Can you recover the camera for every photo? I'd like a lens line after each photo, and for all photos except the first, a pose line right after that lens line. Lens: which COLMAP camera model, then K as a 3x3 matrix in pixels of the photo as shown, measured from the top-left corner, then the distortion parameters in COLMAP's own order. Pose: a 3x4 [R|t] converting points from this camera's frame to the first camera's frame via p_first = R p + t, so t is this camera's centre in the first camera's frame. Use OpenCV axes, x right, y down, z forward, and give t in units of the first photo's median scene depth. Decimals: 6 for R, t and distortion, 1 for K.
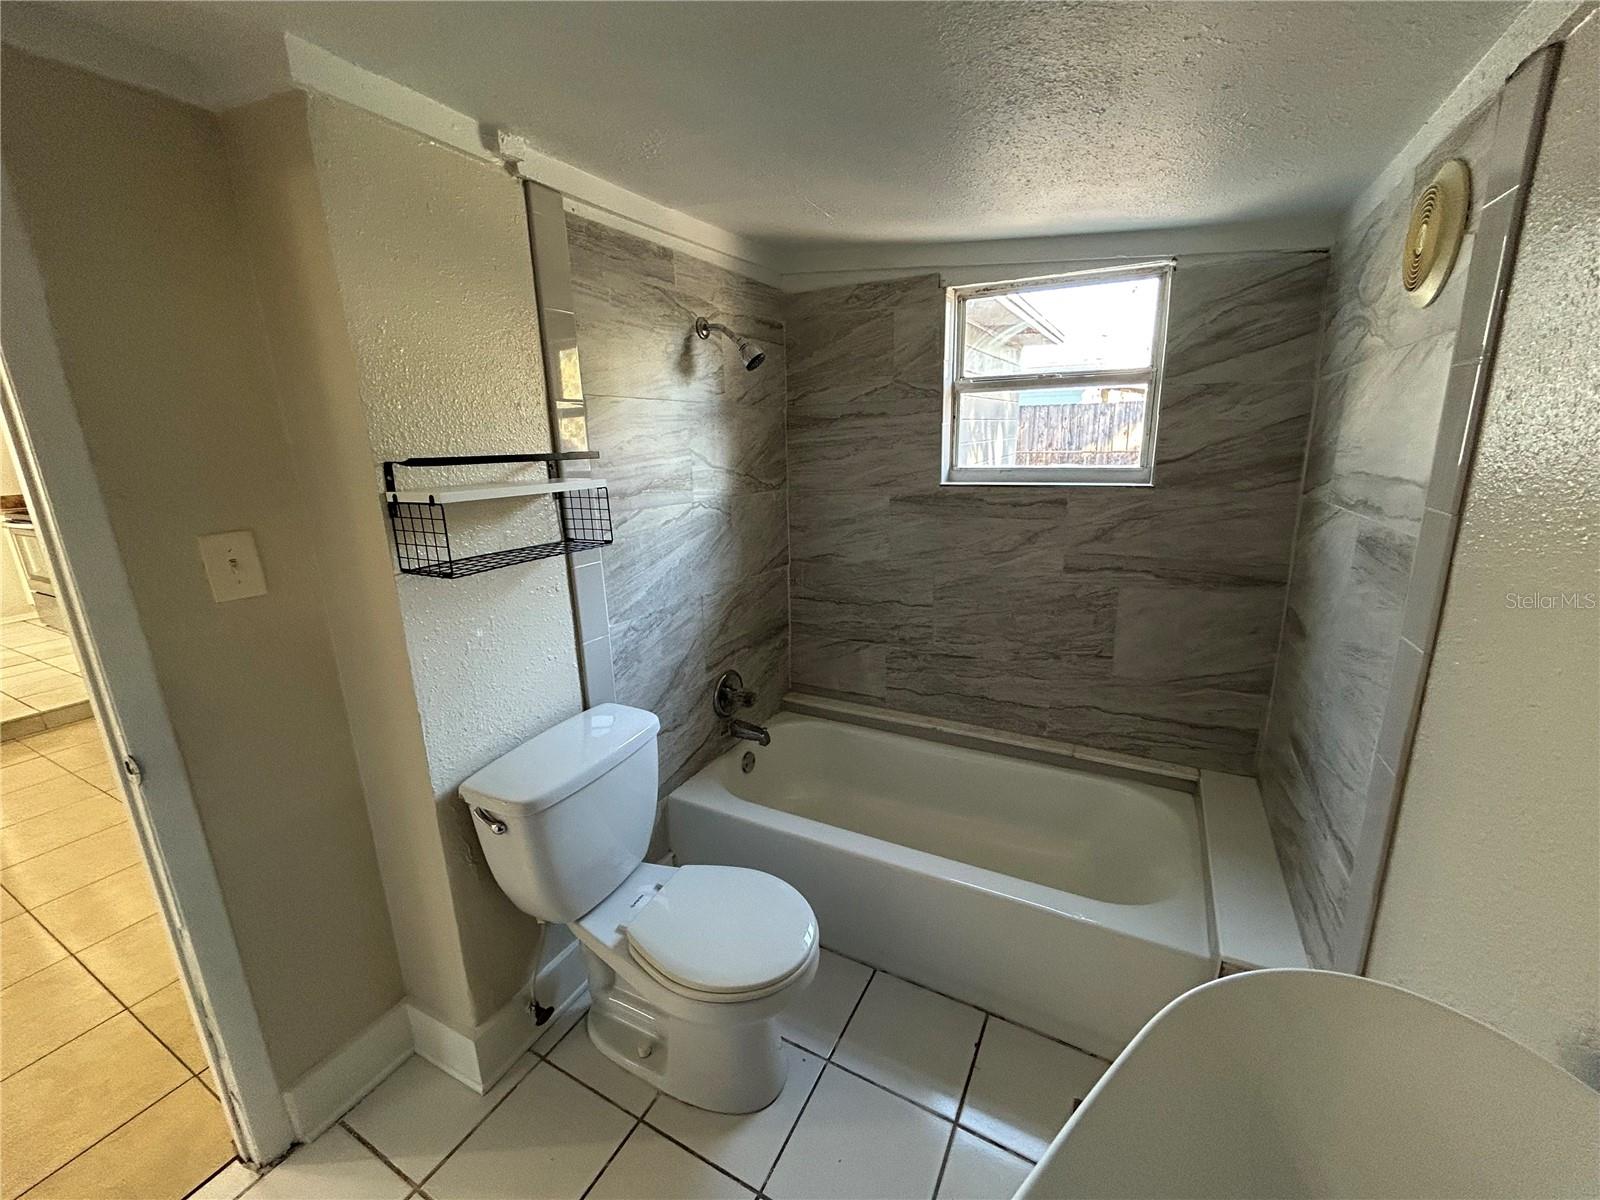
lens RADIAL K [[645.5, 0, 806.2], [0, 645.5, 600.3], [0, 0, 1]] dist [0.001296, 0.001154]
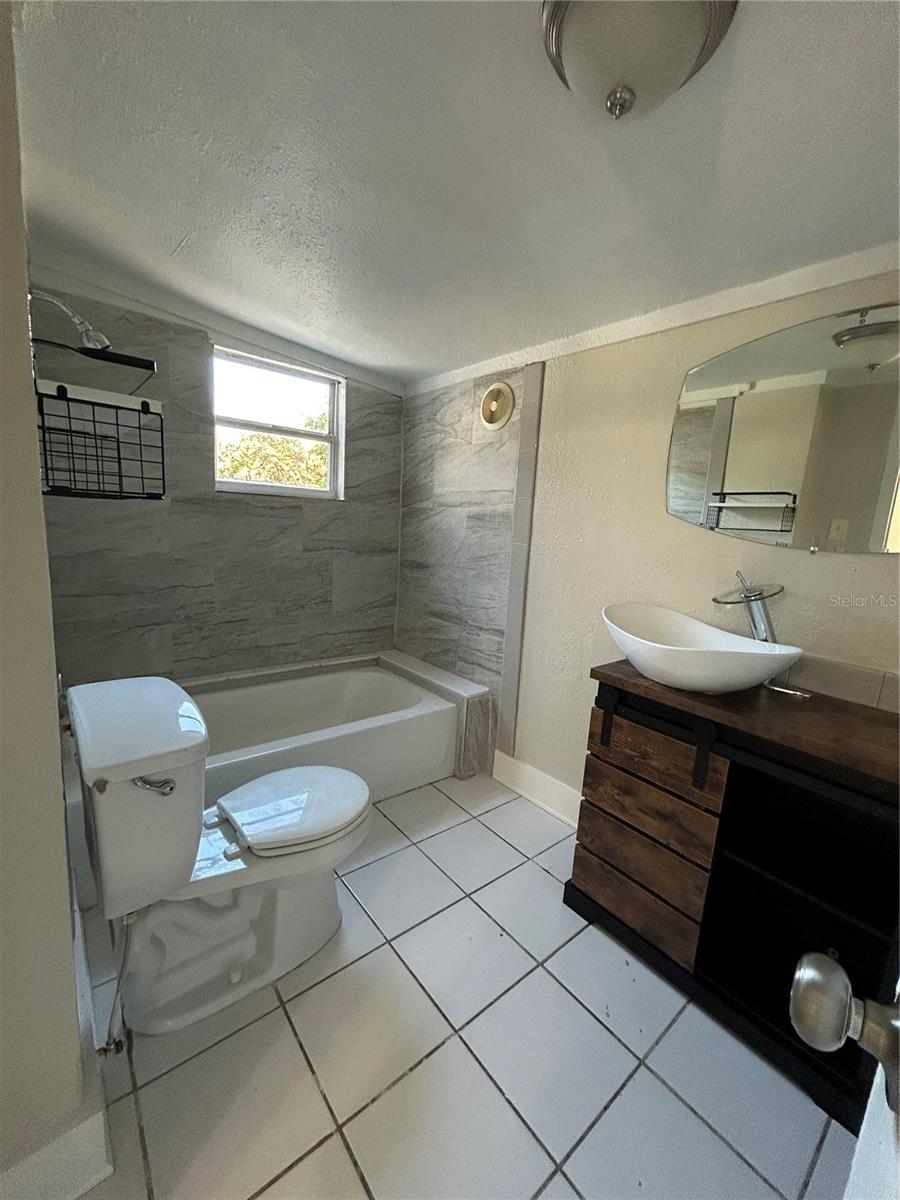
lens RADIAL K [[484.1, 0, 450.4], [0, 484.1, 602.9], [0, 0, 1]] dist [0.001296, 0.001154]
pose [[0.386720, -0.109961, 0.915618, -0.578268], [0.161860, 0.985546, 0.049996, 0.080780], [-0.907882, 0.128868, 0.398928, 0.208080]]
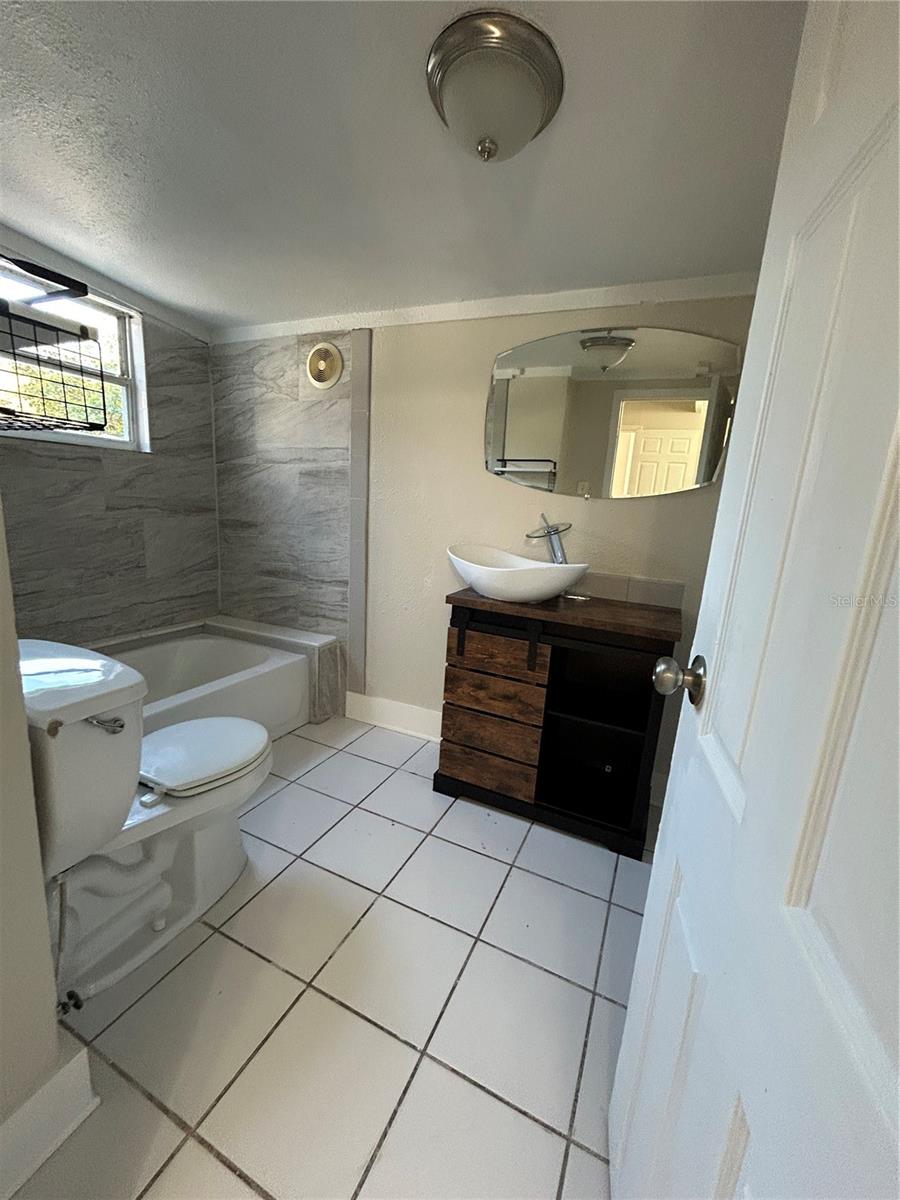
lens RADIAL K [[484.1, 0, 450.4], [0, 484.1, 601.8], [0, 0, 1]] dist [0.001296, 0.001154]
pose [[-0.048860, -0.181882, 0.982106, -0.717068], [0.189903, 0.963652, 0.187912, 0.091864], [-0.980586, 0.195686, -0.012544, 0.320088]]
